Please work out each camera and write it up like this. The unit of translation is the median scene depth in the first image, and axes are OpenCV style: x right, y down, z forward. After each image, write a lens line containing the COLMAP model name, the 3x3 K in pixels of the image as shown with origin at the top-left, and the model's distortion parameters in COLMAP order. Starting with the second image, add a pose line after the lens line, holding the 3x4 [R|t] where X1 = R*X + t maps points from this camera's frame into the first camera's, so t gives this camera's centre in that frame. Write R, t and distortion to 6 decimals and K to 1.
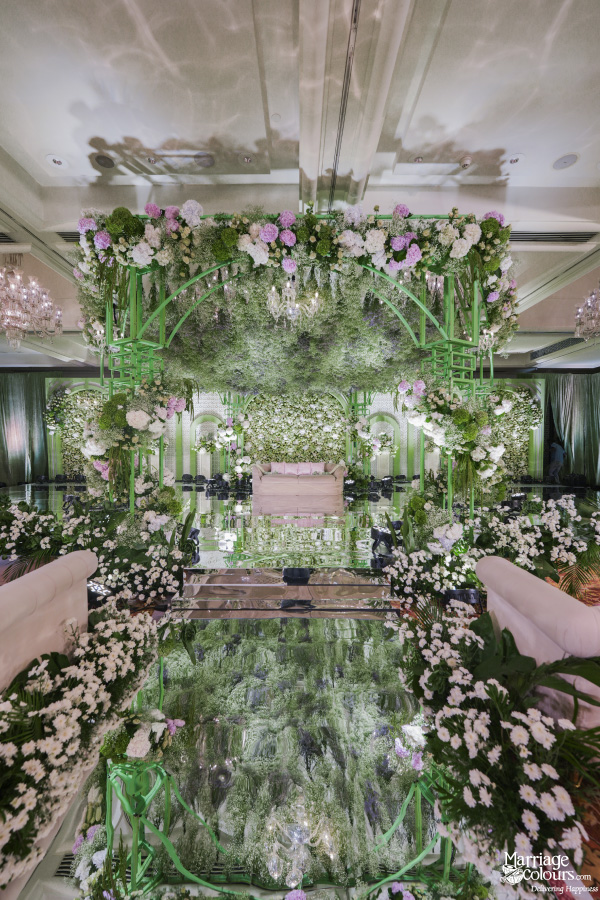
lens RADIAL K [[4838.0, 0, 300.3], [0, 4838.0, 449.6], [0, 0, 1]] dist [0.447065, 0.000000]
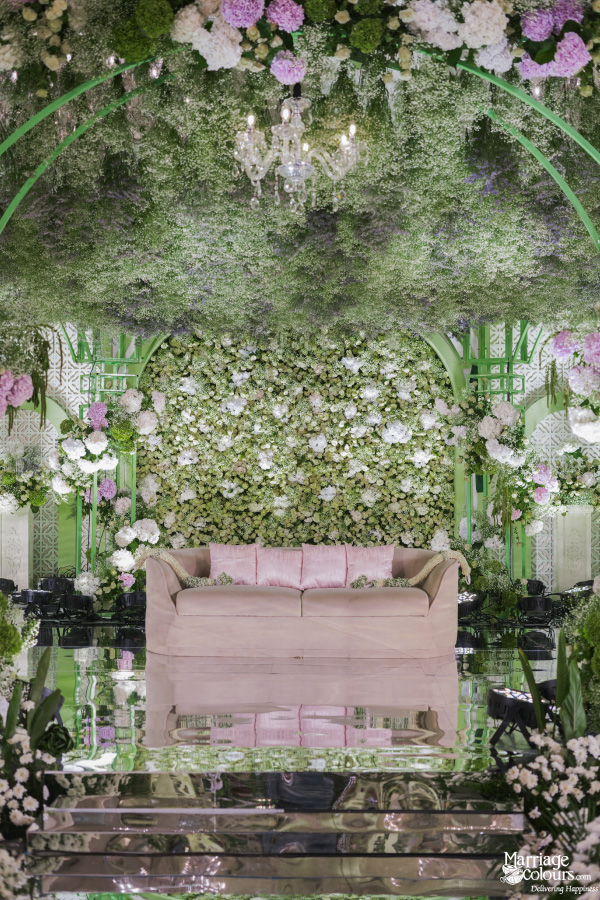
lens RADIAL K [[4838.0, 0, 298.2], [0, 4838.0, 449.7], [0, 0, 1]] dist [0.447065, 0.000000]
pose [[0.999992, -0.000549, -0.003878, 0.000291], [0.000513, 0.999957, -0.009249, -0.000277], [0.003883, 0.009247, 0.999950, 0.586244]]
